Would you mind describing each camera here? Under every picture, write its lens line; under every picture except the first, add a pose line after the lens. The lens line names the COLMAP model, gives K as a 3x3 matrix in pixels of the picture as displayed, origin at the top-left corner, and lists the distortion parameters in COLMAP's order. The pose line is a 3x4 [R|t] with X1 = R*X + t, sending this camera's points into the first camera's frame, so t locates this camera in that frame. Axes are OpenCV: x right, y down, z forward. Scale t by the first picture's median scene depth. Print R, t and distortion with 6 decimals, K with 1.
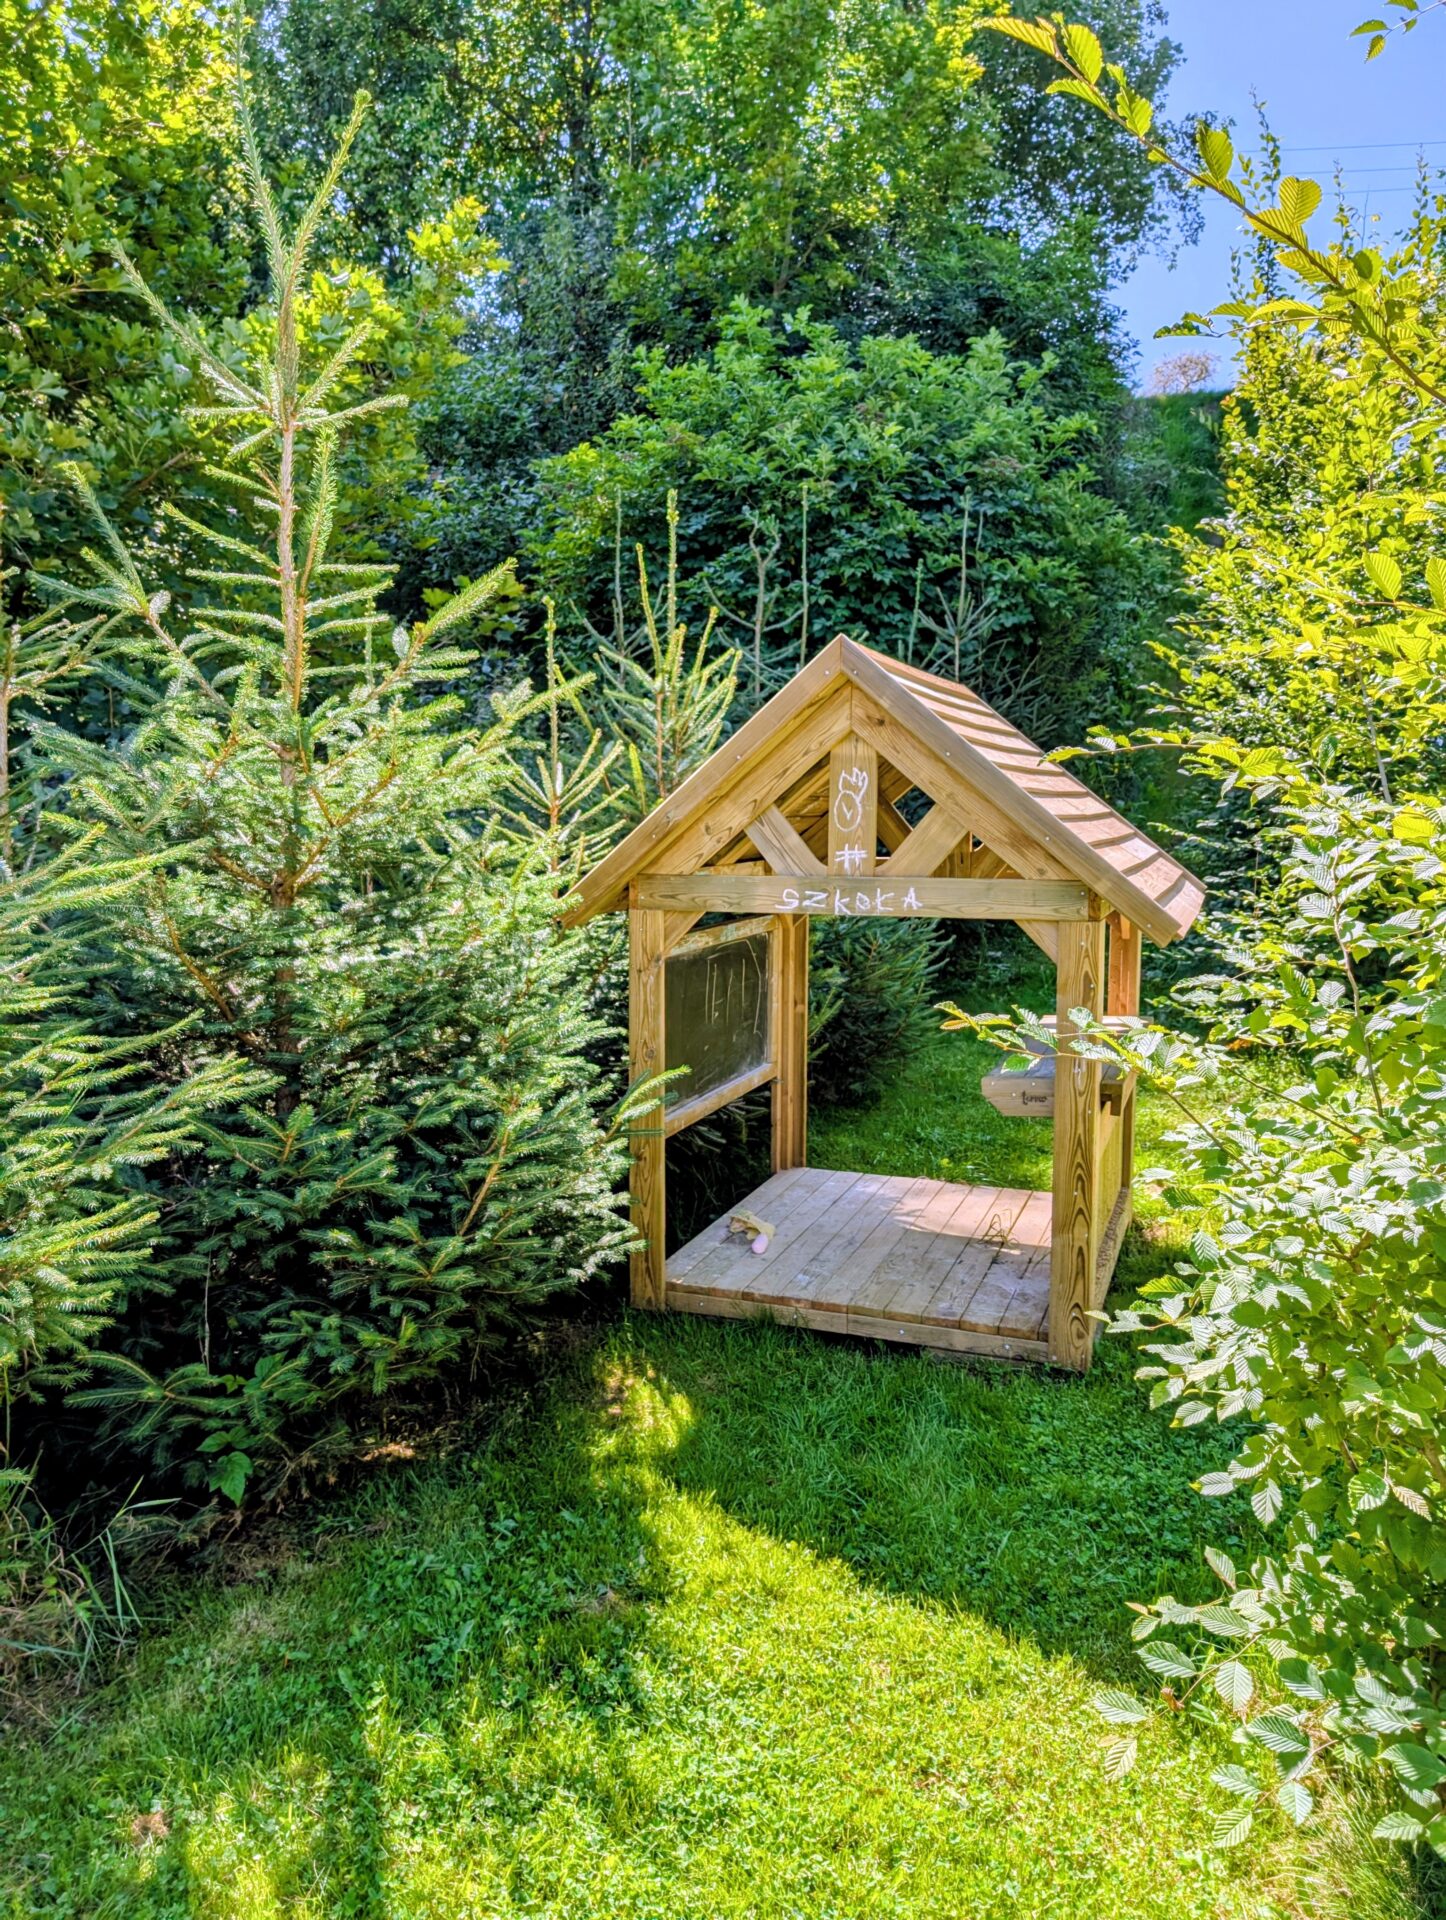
lens RADIAL K [[1402.8, 0, 754.2], [0, 1402.8, 959.7], [0, 0, 1]] dist [0.089659, -0.135534]
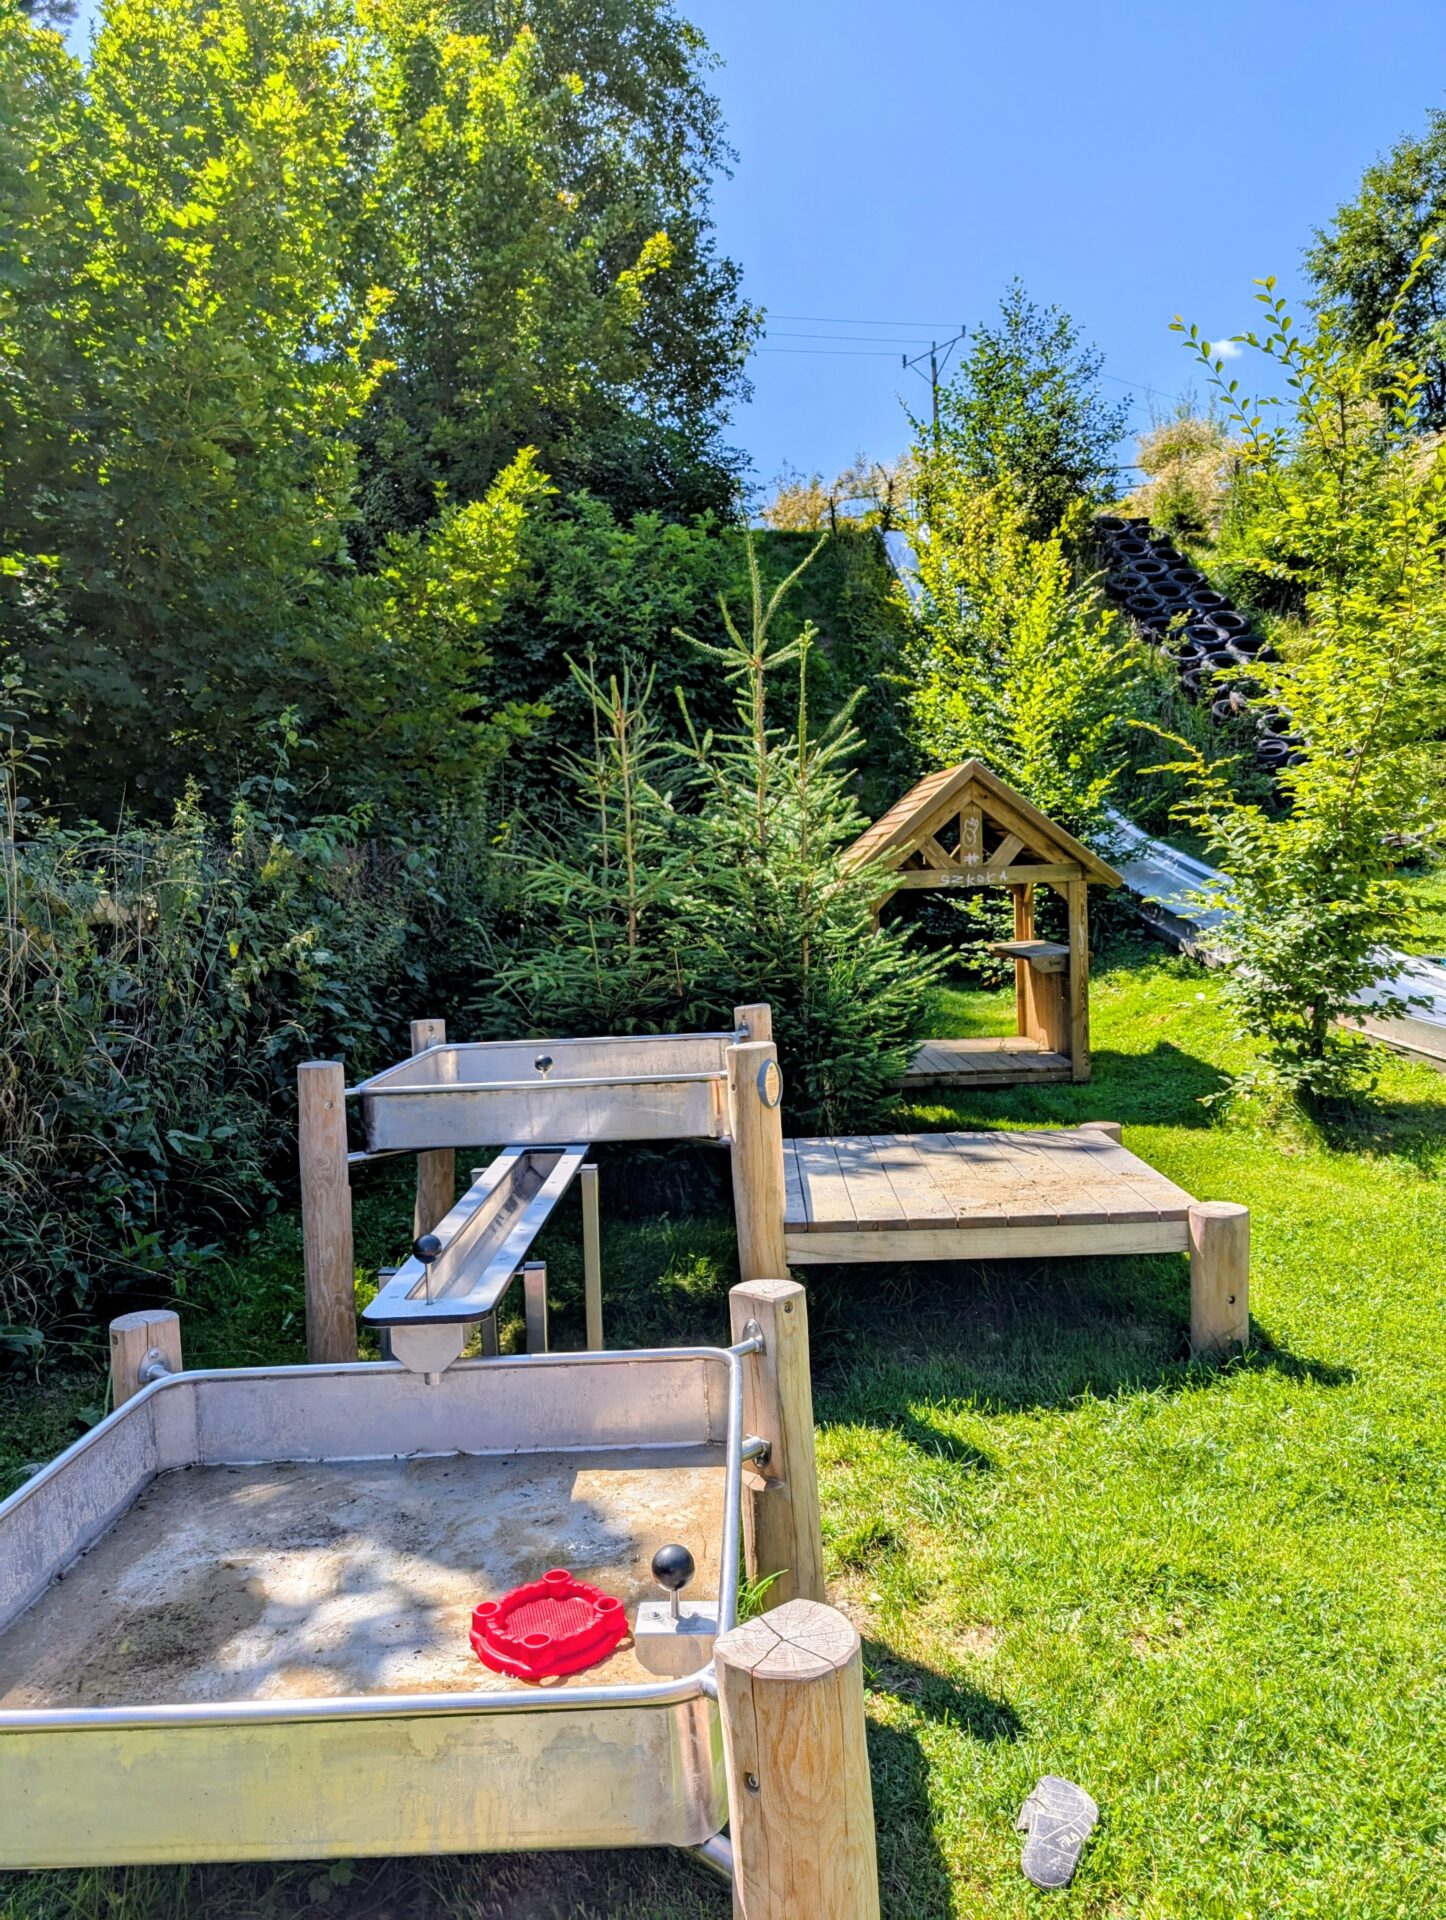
lens RADIAL K [[1403.8, 0, 723.7], [0, 1403.8, 962.4], [0, 0, 1]] dist [0.086942, -0.130031]
pose [[0.940248, -0.066159, 0.334001, -1.027472], [0.081469, 0.996161, -0.032024, 0.124405], [-0.330601, 0.057321, 0.942028, -0.913561]]
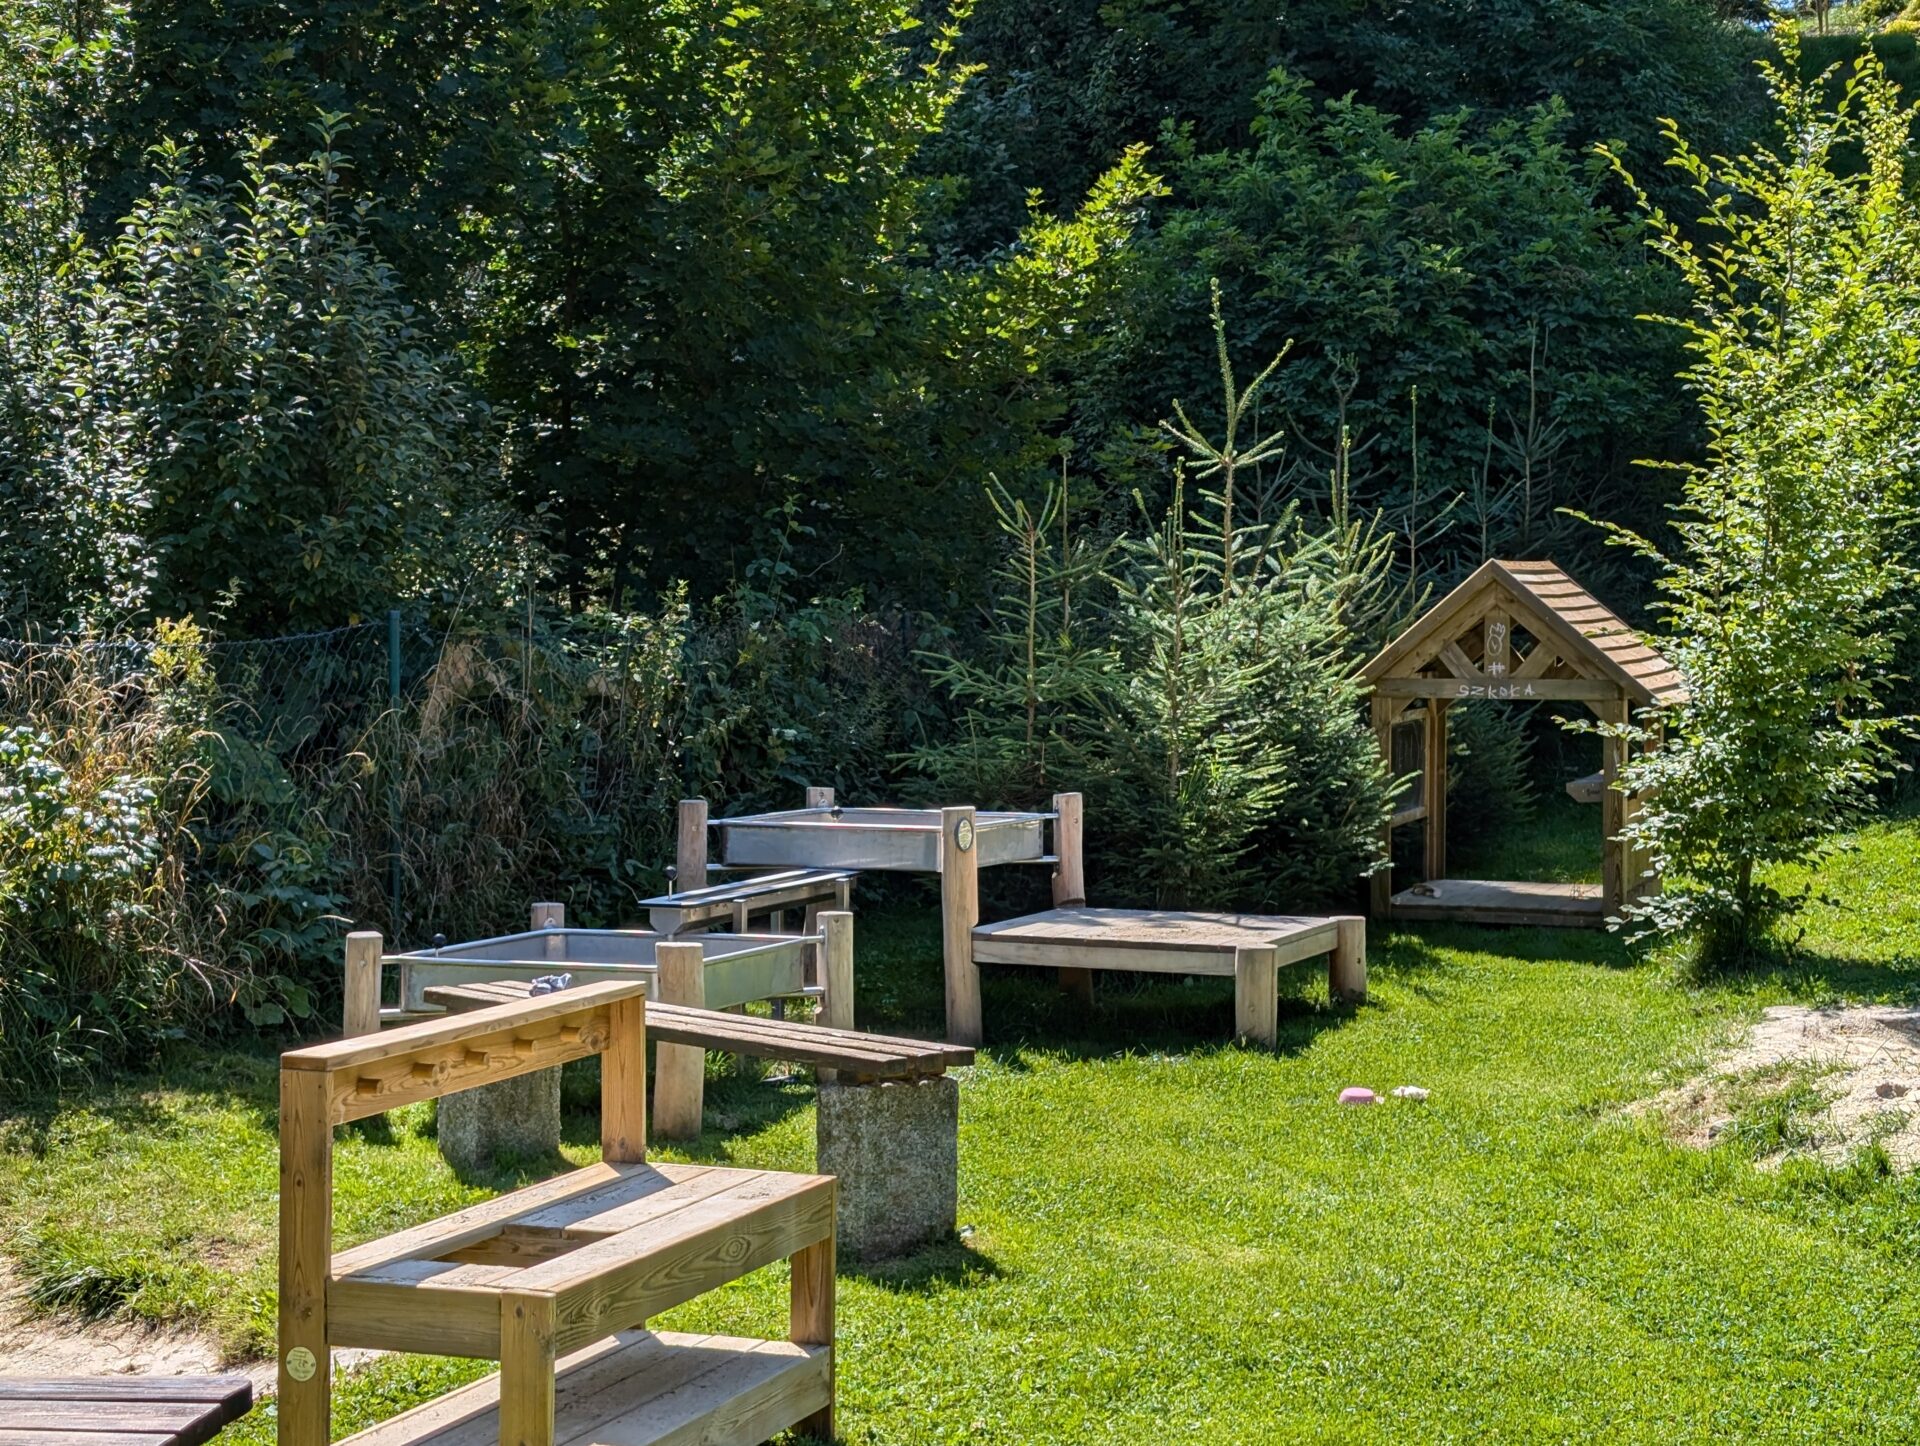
lens RADIAL K [[3174.5, 0, 875.9], [0, 3174.5, 719.2], [0, 0, 1]] dist [0.099046, -0.274746]
pose [[0.999090, -0.001102, -0.042634, -0.598761], [-0.001704, 0.997836, -0.065730, 0.286444], [0.042615, 0.065743, 0.996926, -3.411158]]
